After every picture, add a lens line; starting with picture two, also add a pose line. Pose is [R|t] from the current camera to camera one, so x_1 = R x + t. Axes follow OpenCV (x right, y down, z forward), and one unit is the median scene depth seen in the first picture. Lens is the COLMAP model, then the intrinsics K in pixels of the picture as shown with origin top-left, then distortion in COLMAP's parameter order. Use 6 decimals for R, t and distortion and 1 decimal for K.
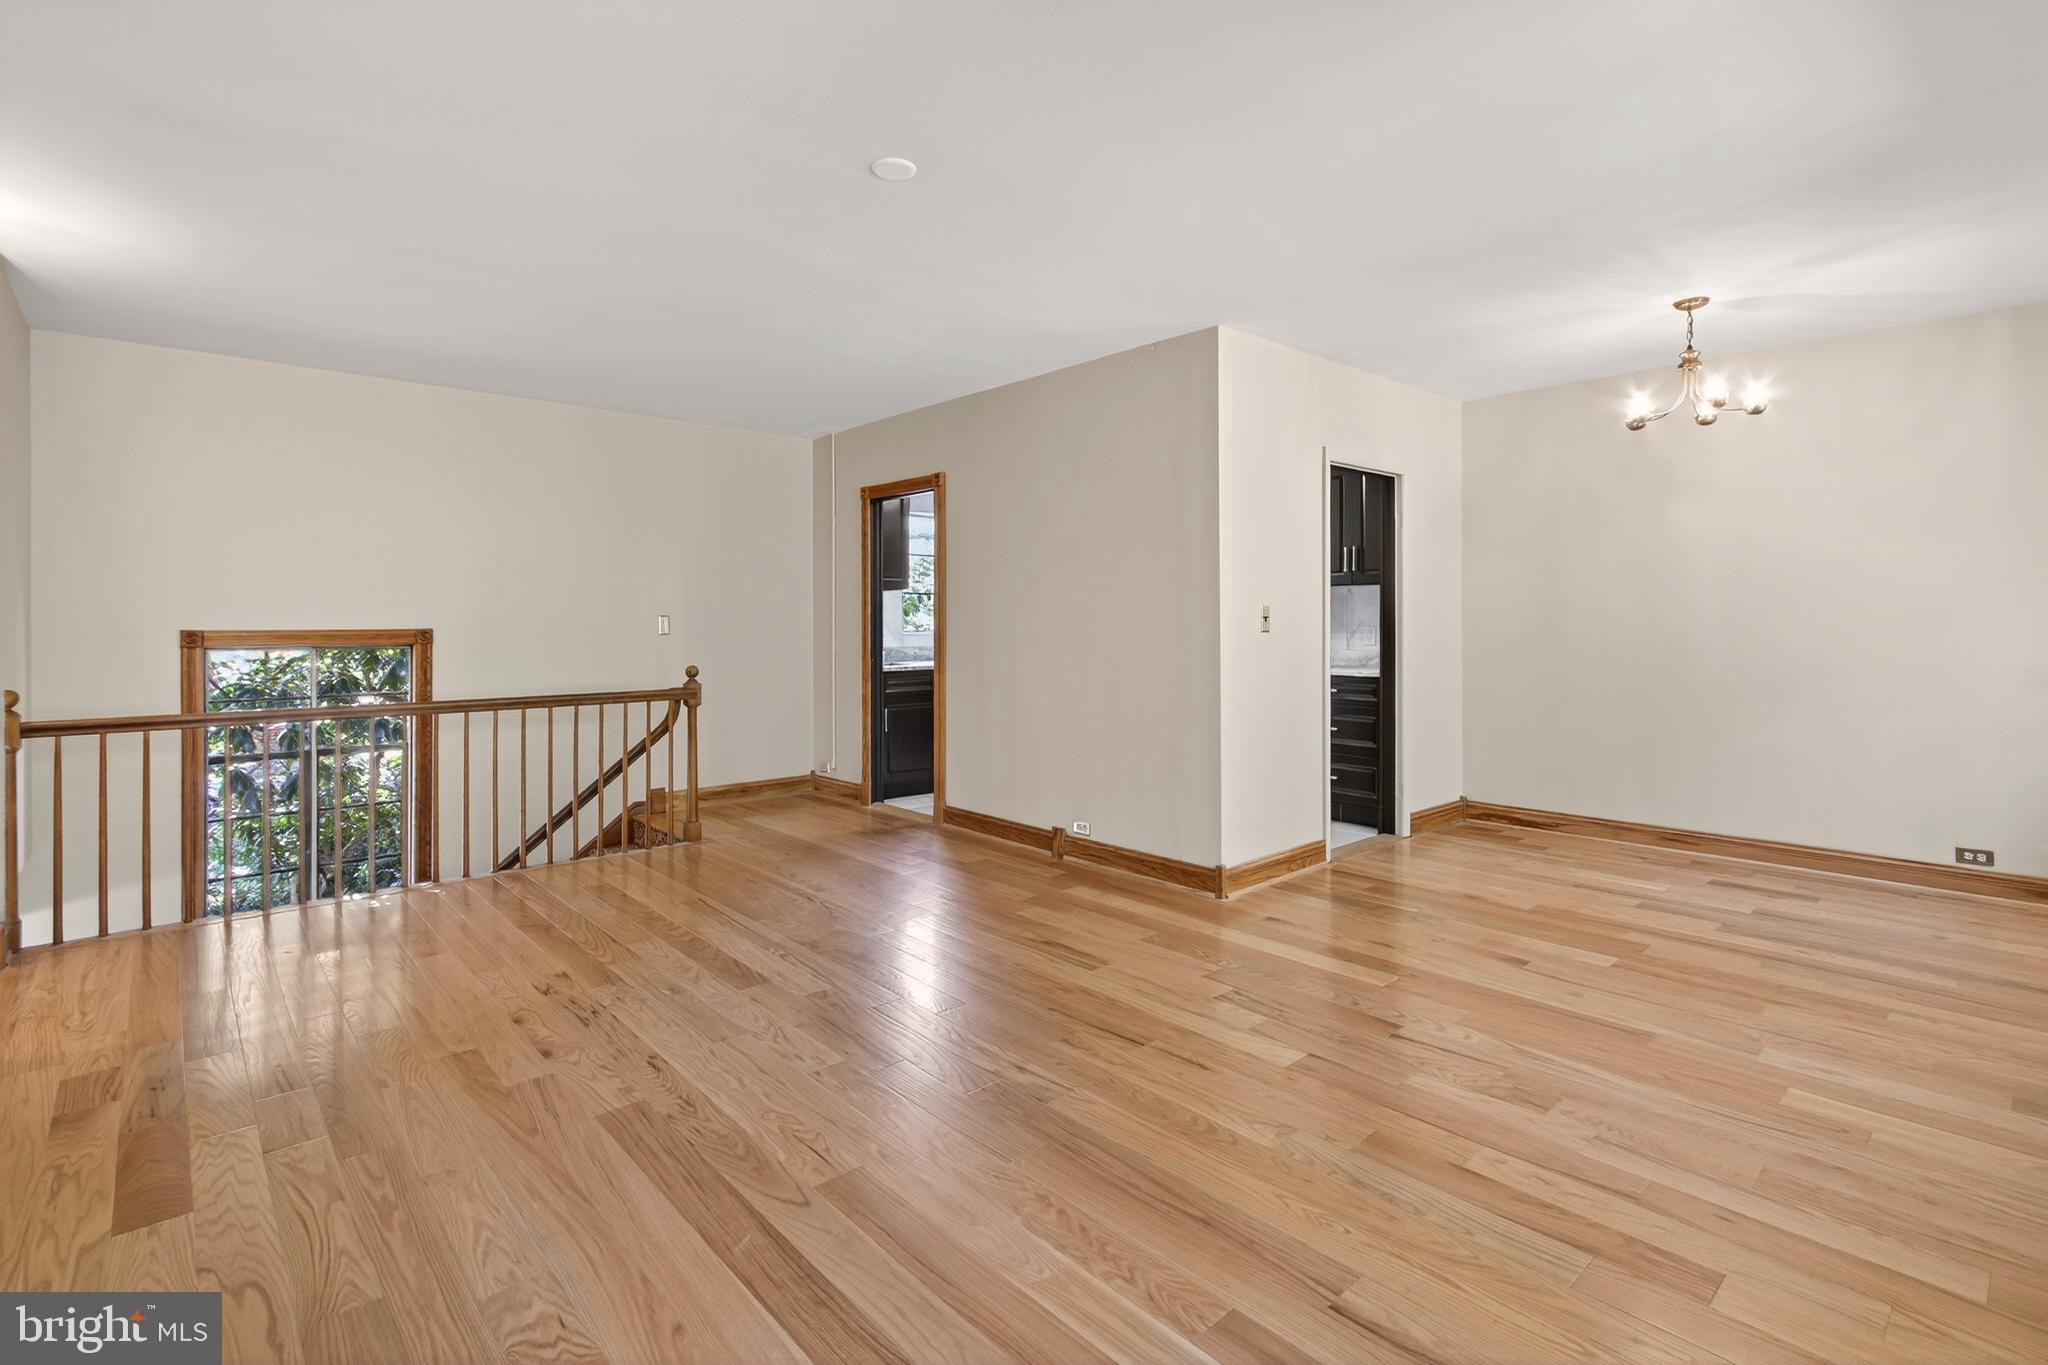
lens RADIAL K [[945.5, 0, 986.6], [0, 945.5, 639.4], [0, 0, 1]] dist [0.012398, -0.000938]
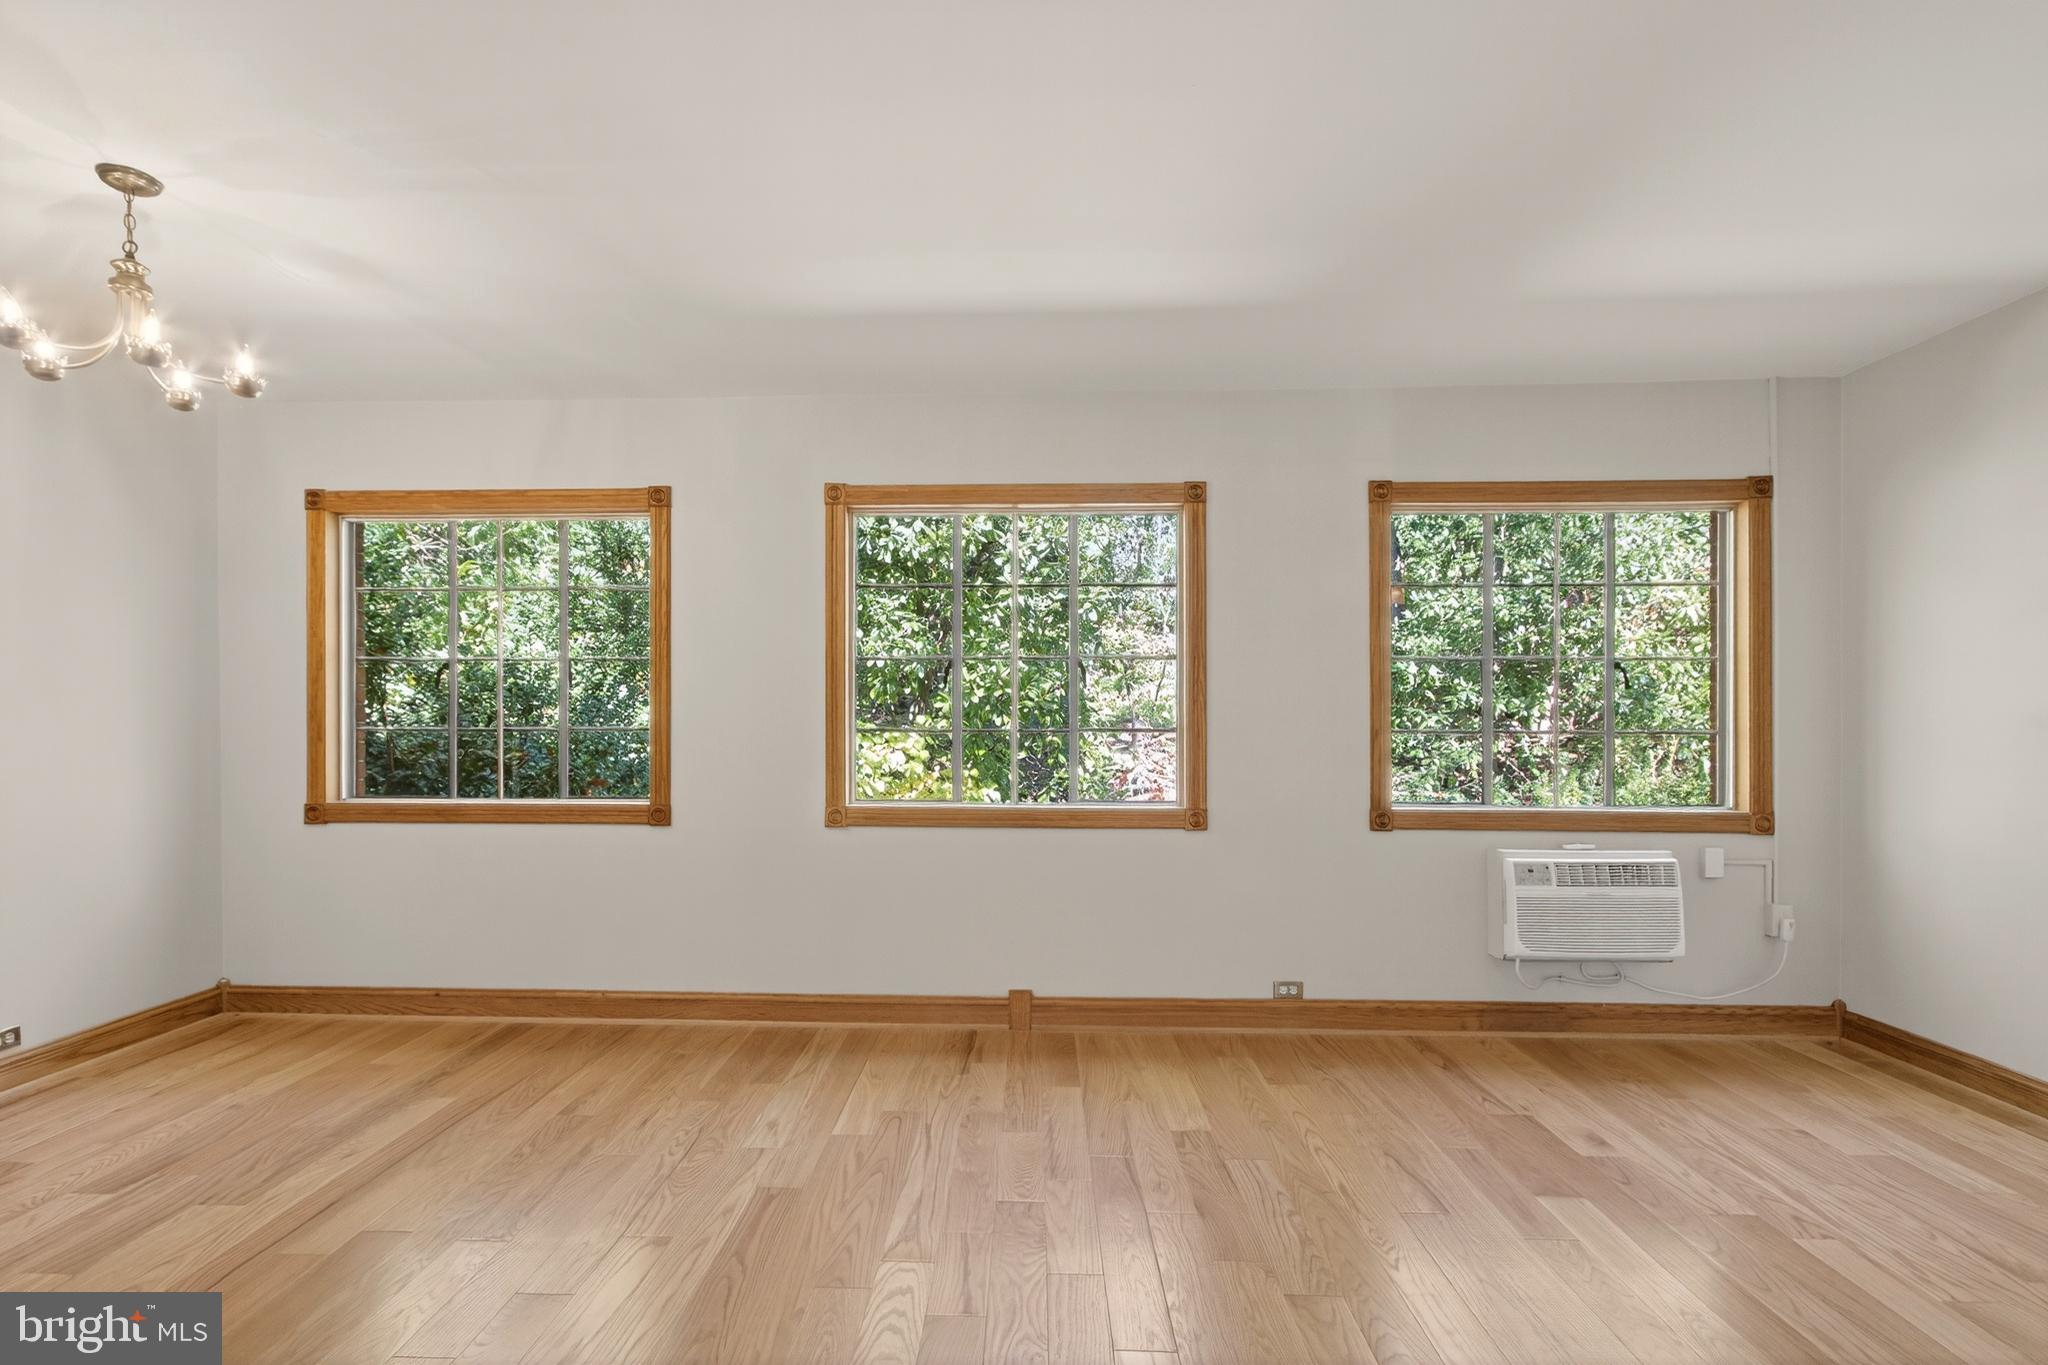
lens RADIAL K [[934.0, 0, 997.7], [0, 934.0, 730.0], [0, 0, 1]] dist [0.012638, -0.000161]
pose [[-0.722446, 0.002639, 0.691422, -0.063023], [0.013077, 0.999866, 0.009847, -0.018834], [-0.691304, 0.016156, -0.722384, 1.408561]]
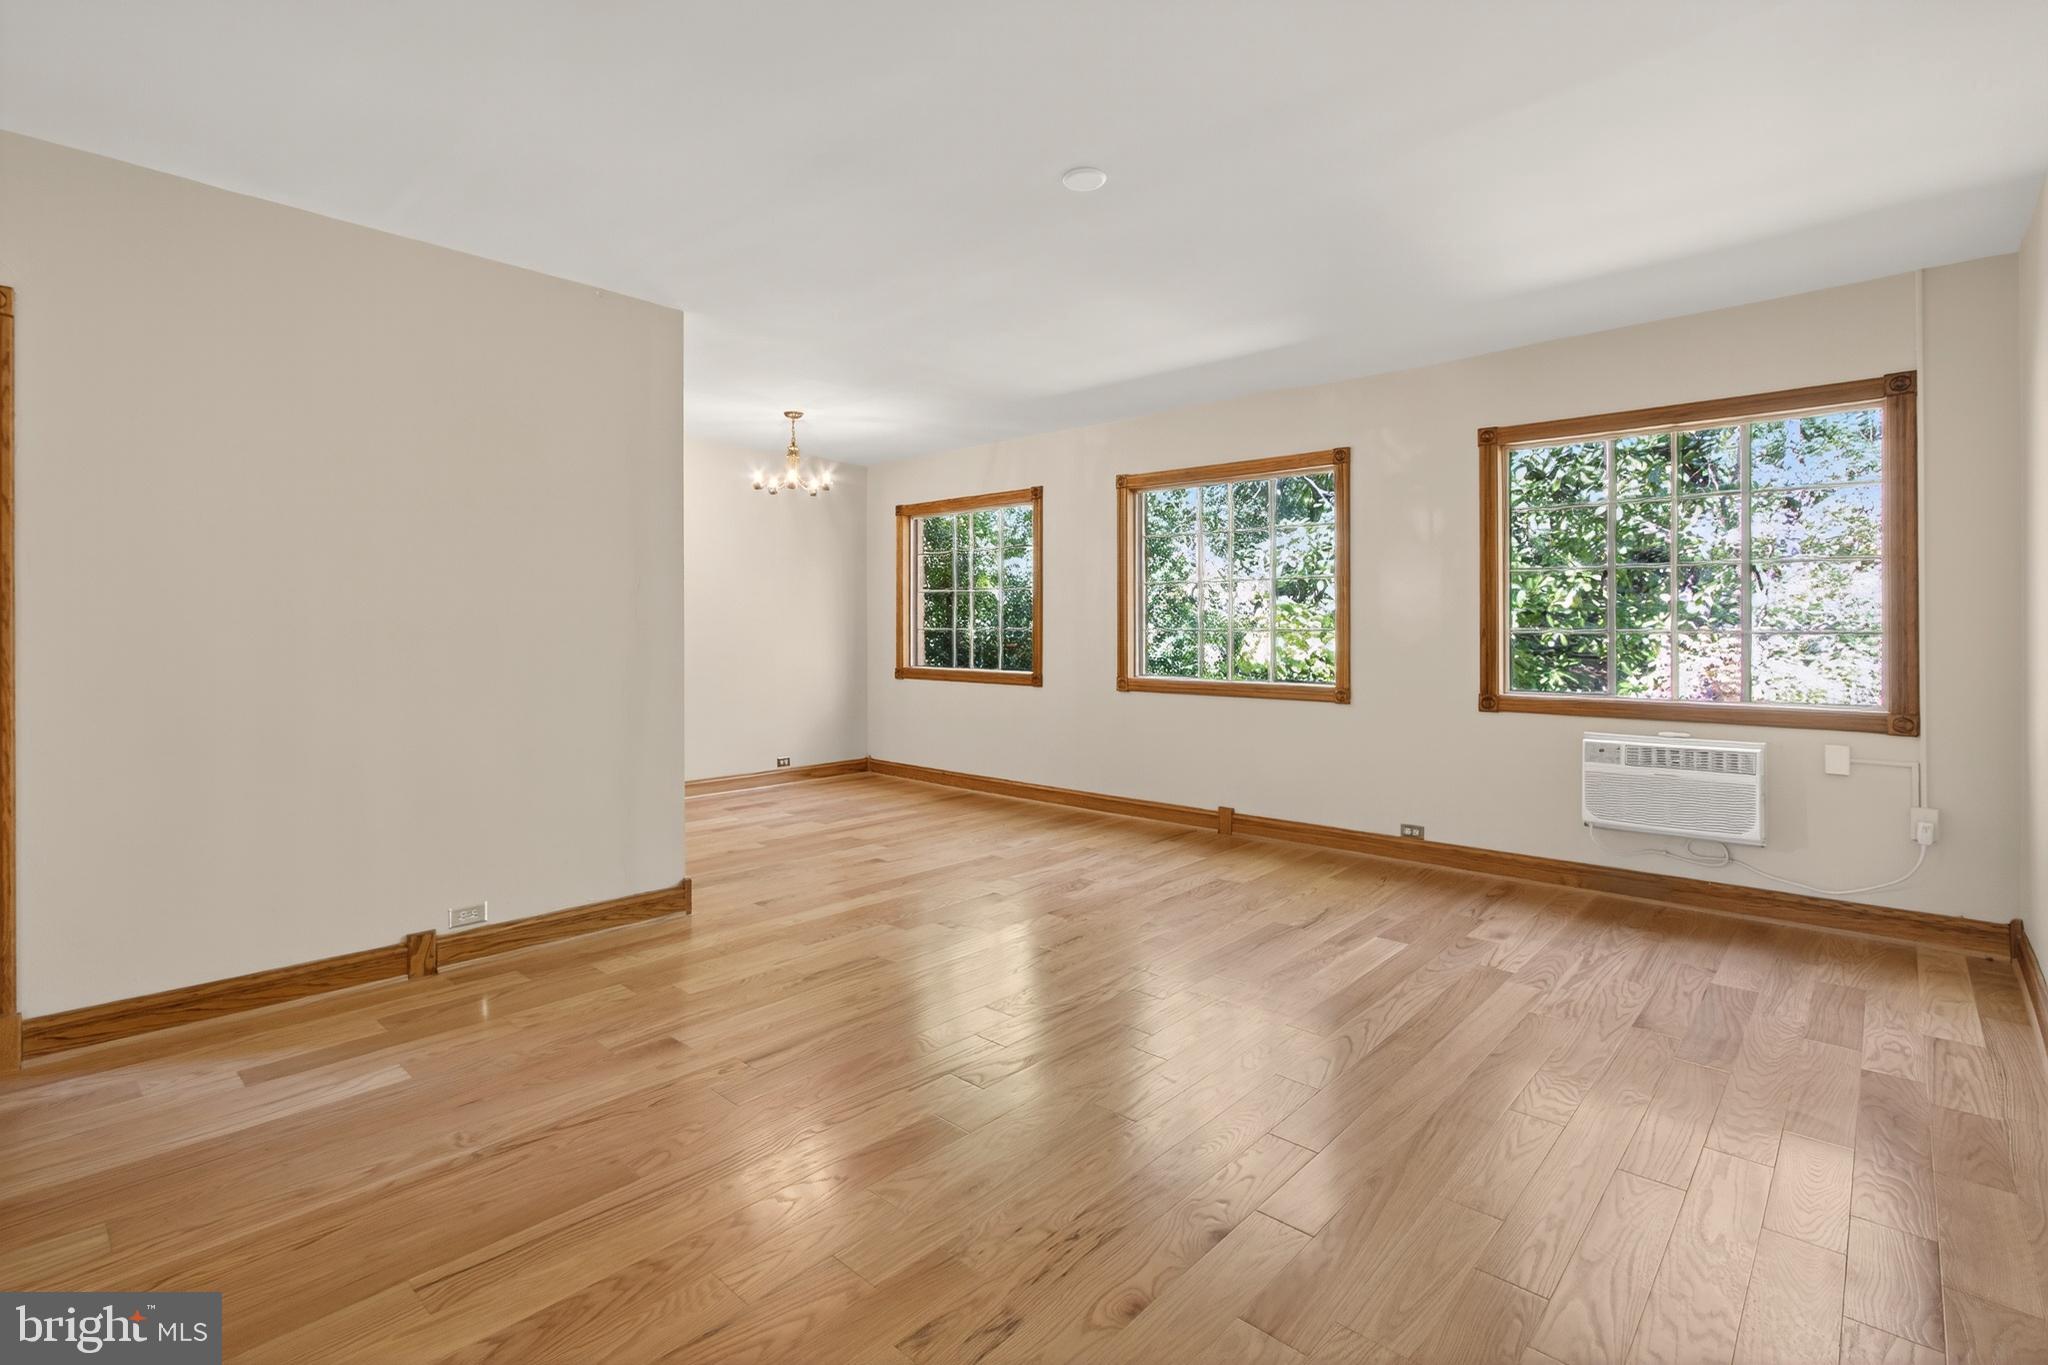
lens RADIAL K [[945.5, 0, 986.6], [0, 945.5, 639.4], [0, 0, 1]] dist [0.012398, -0.000938]
pose [[-0.095563, -0.004122, 0.995415, -1.038763], [0.013366, 0.999896, 0.005424, -0.004066], [-0.995334, 0.013824, -0.095498, 1.123758]]
